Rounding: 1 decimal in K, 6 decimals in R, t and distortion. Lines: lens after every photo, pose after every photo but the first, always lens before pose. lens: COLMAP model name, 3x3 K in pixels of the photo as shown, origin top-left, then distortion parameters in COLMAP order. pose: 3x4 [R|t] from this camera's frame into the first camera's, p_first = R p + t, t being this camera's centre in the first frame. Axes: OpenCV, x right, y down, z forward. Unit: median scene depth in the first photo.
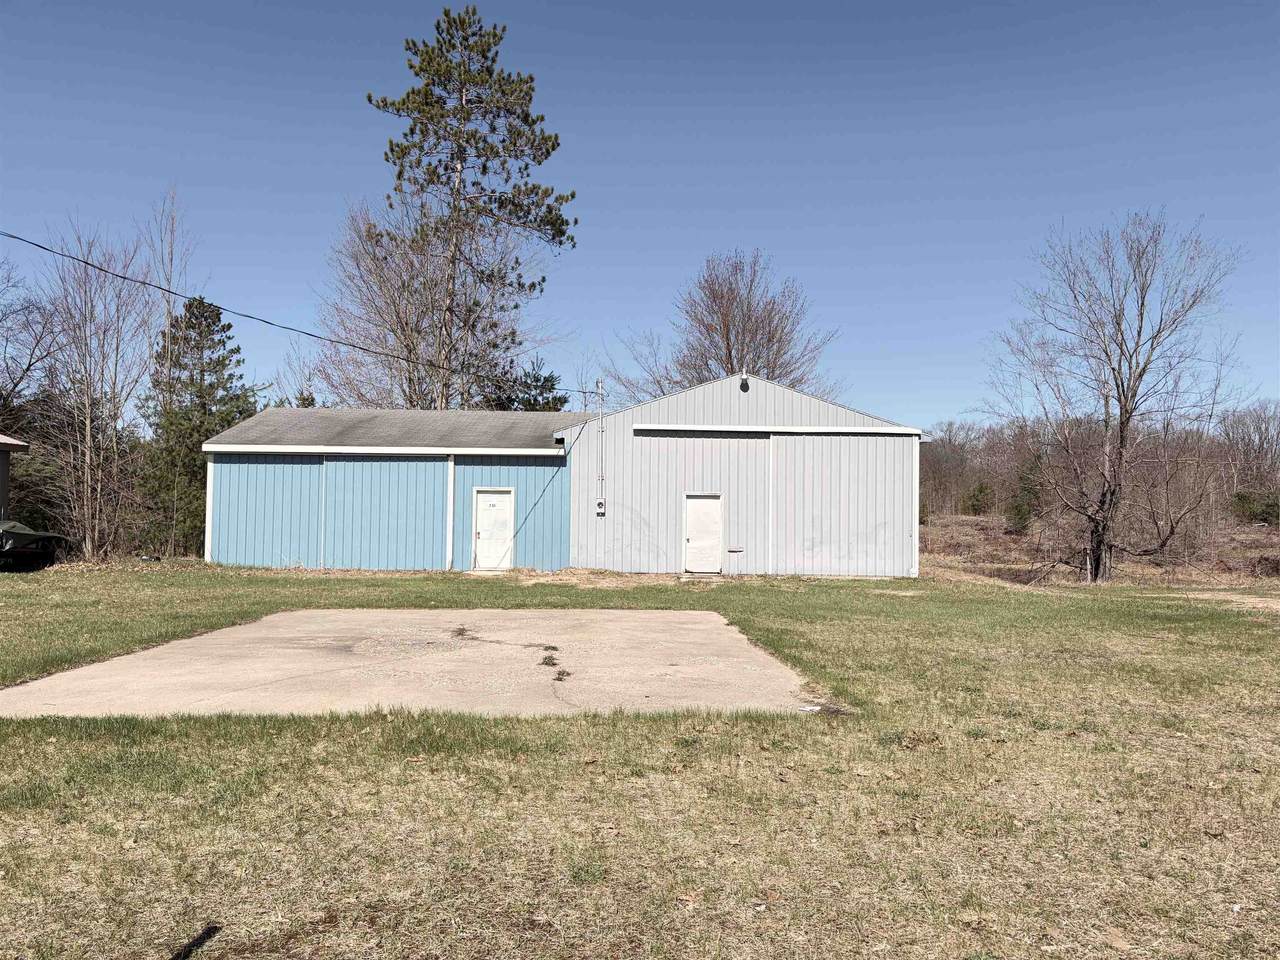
lens RADIAL K [[975.1, 0, 639.6], [0, 975.1, 485.3], [0, 0, 1]] dist [0.058273, -0.053415]
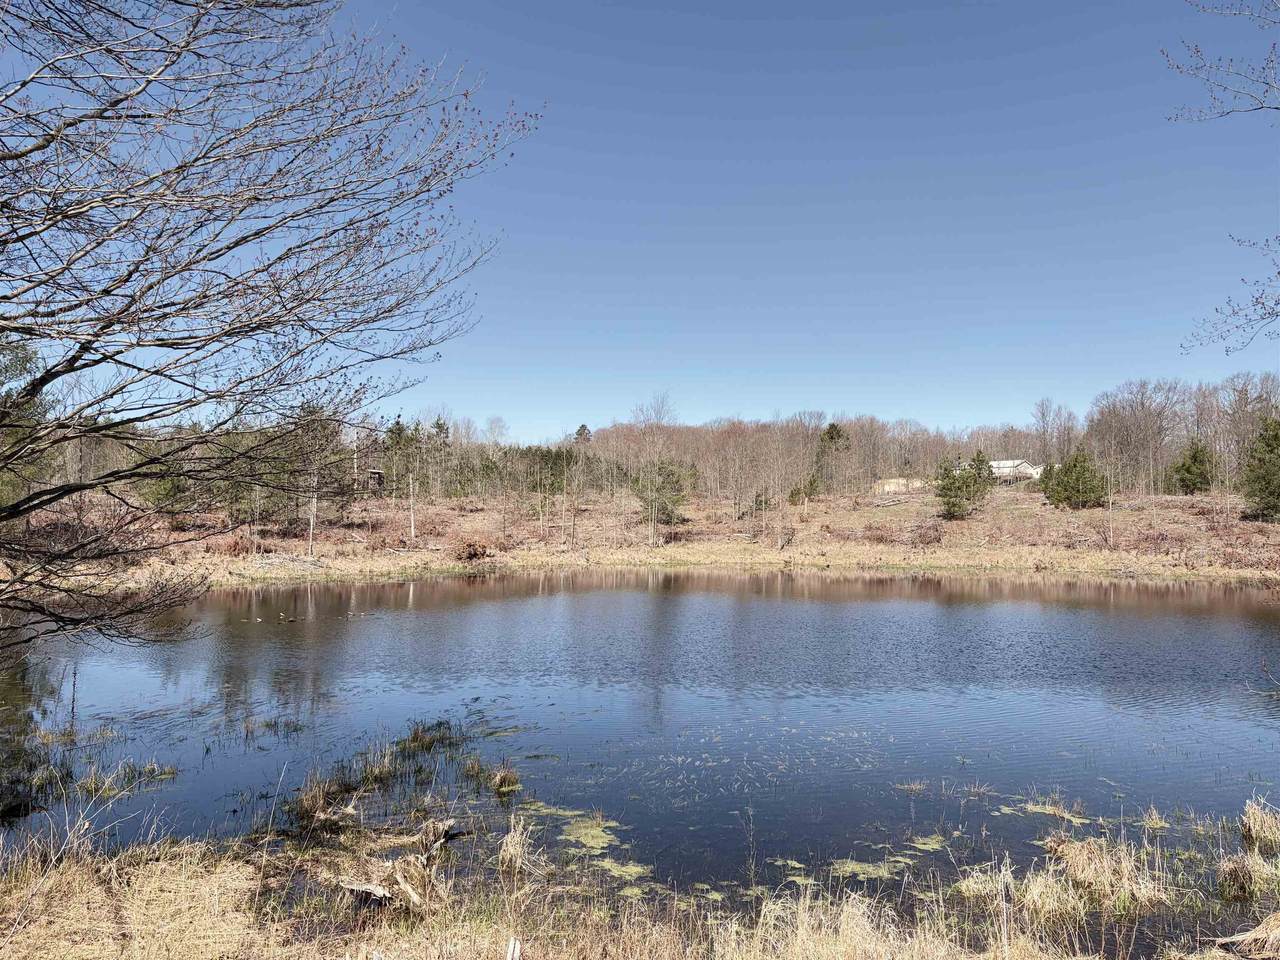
lens RADIAL K [[975.1, 0, 639.6], [0, 975.1, 485.3], [0, 0, 1]] dist [0.058273, -0.053415]
pose [[0.986714, -0.007943, -0.162274, 0.374049], [0.008464, 0.999961, 0.002519, 0.087392], [0.162247, -0.003859, 0.986743, 1.230301]]
